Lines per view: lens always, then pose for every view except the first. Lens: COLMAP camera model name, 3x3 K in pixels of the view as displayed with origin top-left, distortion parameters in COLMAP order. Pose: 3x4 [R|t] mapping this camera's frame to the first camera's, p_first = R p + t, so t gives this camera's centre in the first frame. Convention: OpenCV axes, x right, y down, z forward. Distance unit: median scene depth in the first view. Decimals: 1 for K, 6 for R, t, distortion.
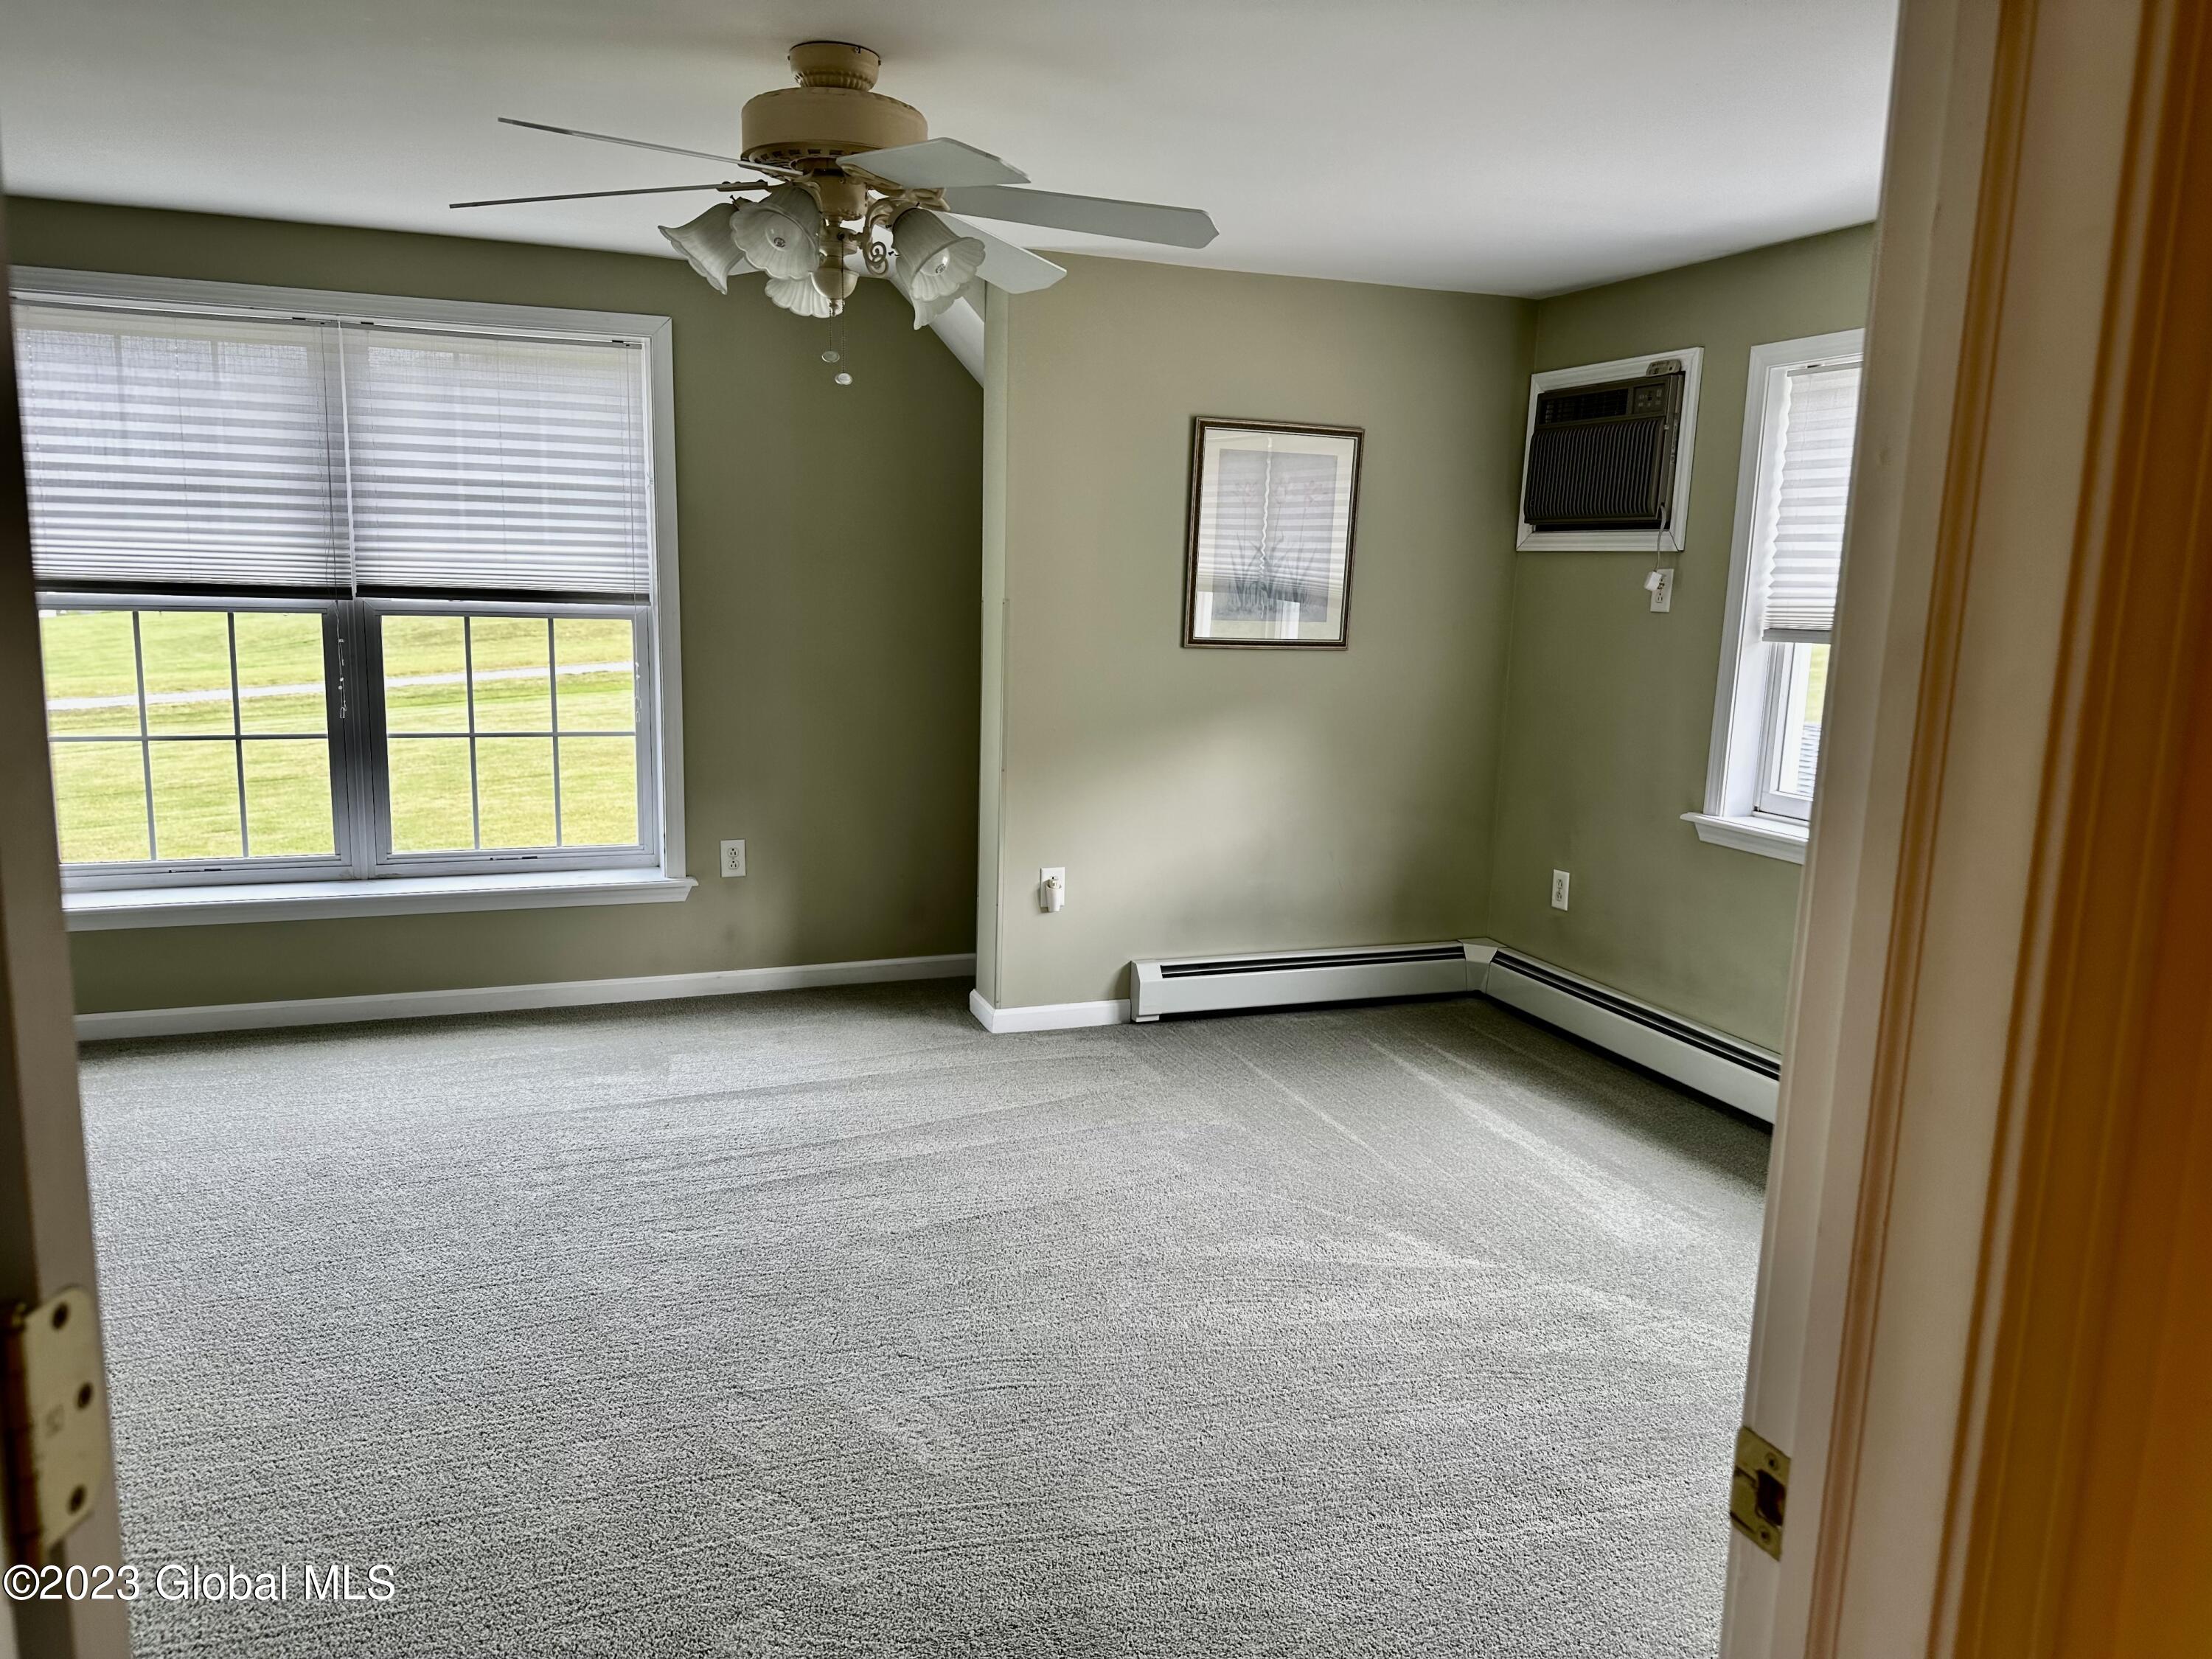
lens RADIAL K [[1570.9, 0, 1098.6], [0, 1570.9, 828.3], [0, 0, 1]] dist [0.021237, -0.007743]
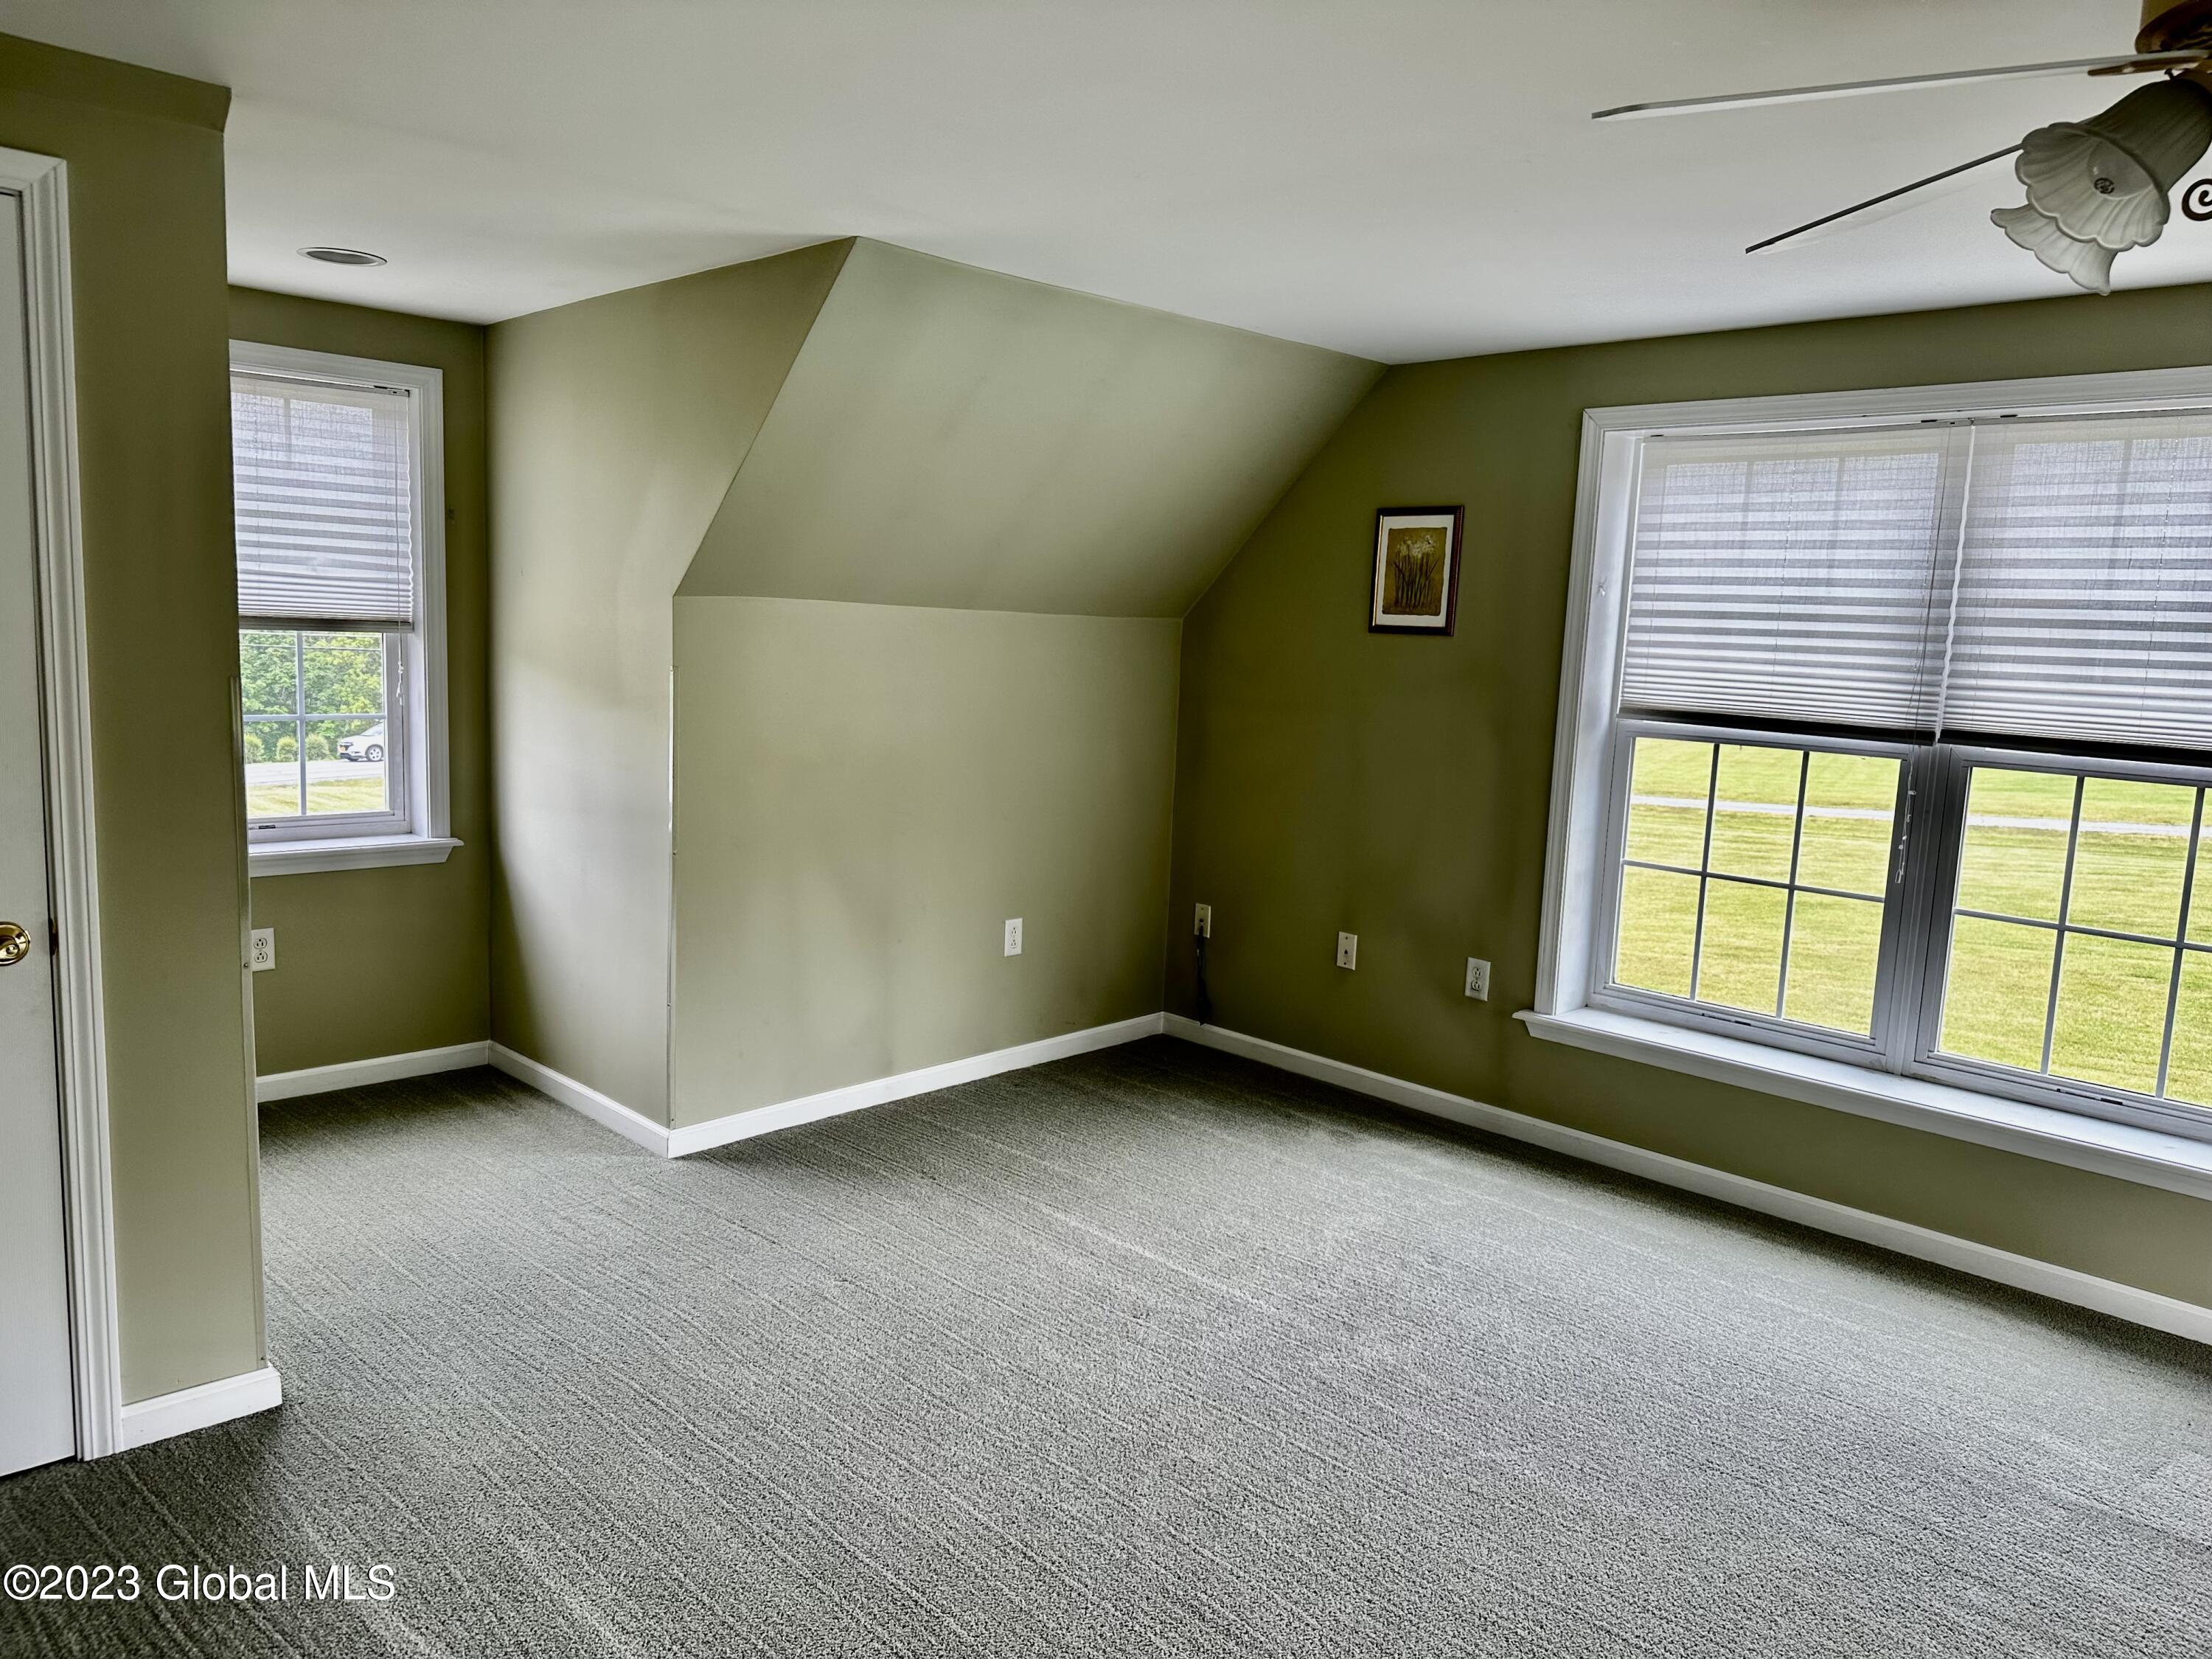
lens RADIAL K [[1570.9, 0, 1107.0], [0, 1570.9, 837.7], [0, 0, 1]] dist [0.021237, -0.007743]
pose [[0.418898, 0.119019, -0.900200, 0.104844], [-0.182623, 0.982158, 0.044873, -0.054570], [0.889479, 0.145600, 0.433159, 0.253692]]
